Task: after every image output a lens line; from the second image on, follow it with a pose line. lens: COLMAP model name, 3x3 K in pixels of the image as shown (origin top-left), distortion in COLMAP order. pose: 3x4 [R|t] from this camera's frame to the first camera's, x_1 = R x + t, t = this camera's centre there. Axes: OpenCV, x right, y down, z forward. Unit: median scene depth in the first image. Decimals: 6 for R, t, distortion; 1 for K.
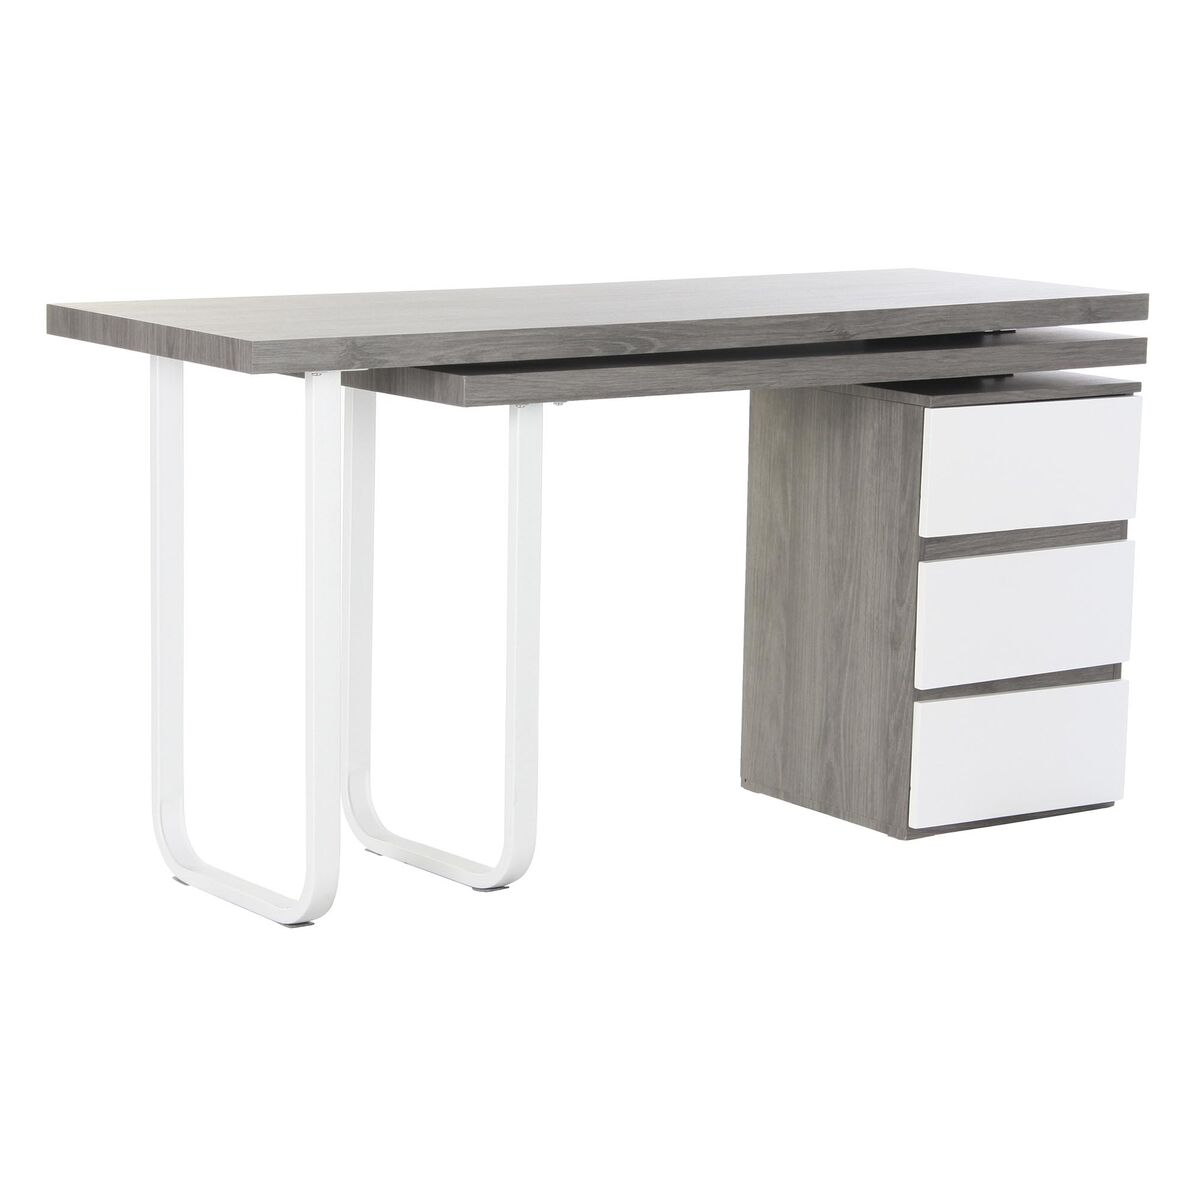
lens RADIAL K [[3621.9, 0, 600.0], [0, 3621.9, 600.0], [0, 0, 1]] dist [0.067387, 0.103678]
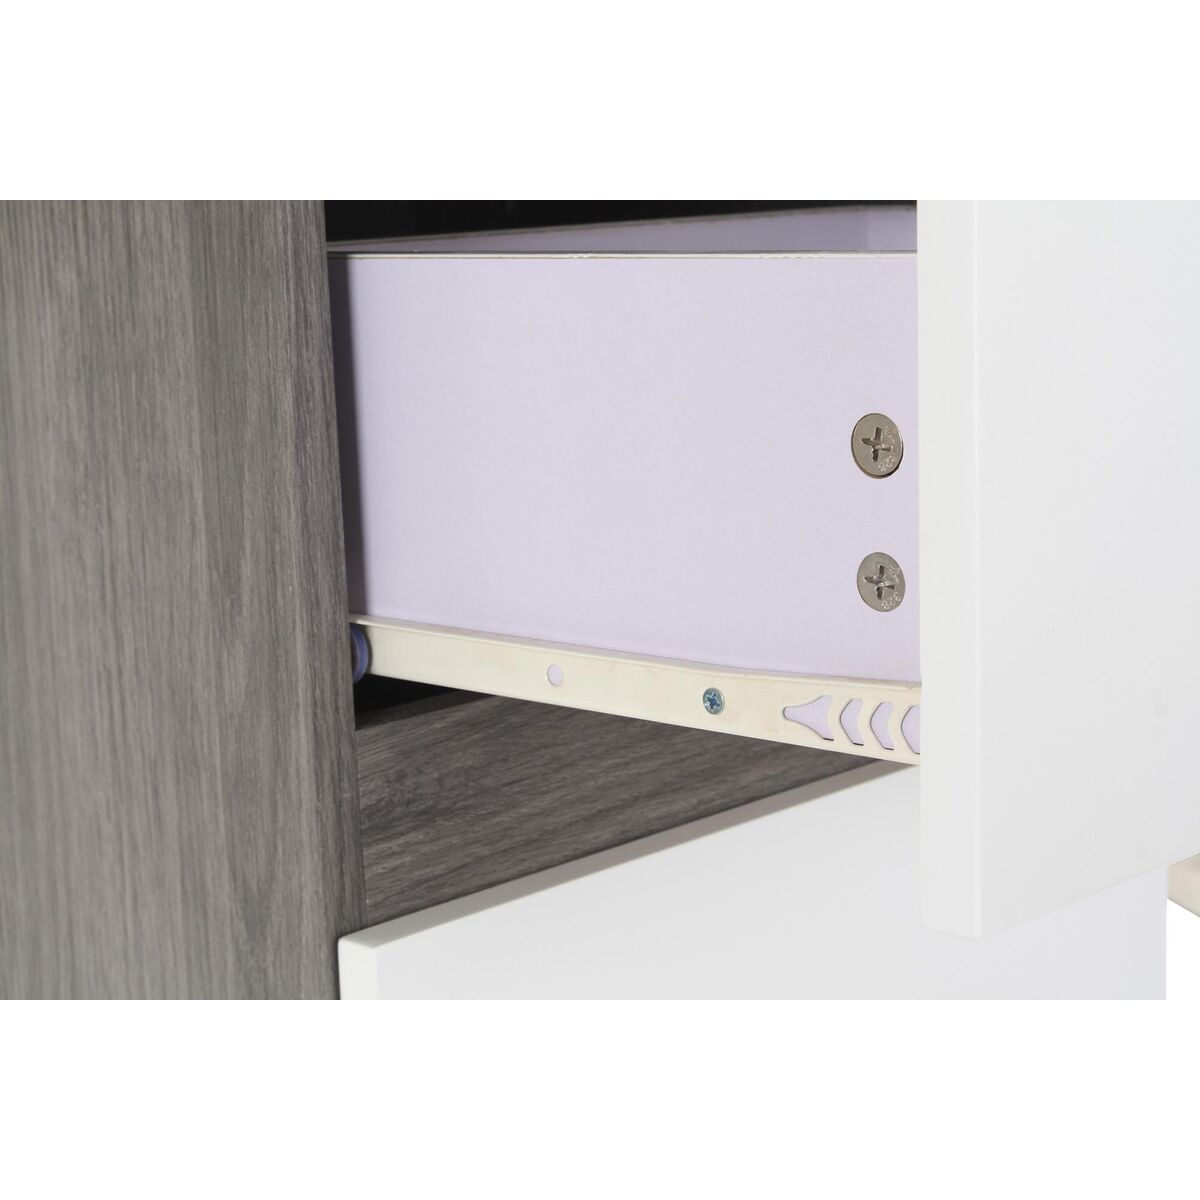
lens RADIAL K [[2629.3, 0, 600.0], [0, 2629.3, 600.0], [0, 0, 1]] dist [0.011179, -0.010447]
pose [[0.979498, -0.093721, 0.178324, 0.077458], [0.093296, 0.995580, 0.010785, -0.028932], [-0.178547, 0.006073, 0.983913, 0.848376]]
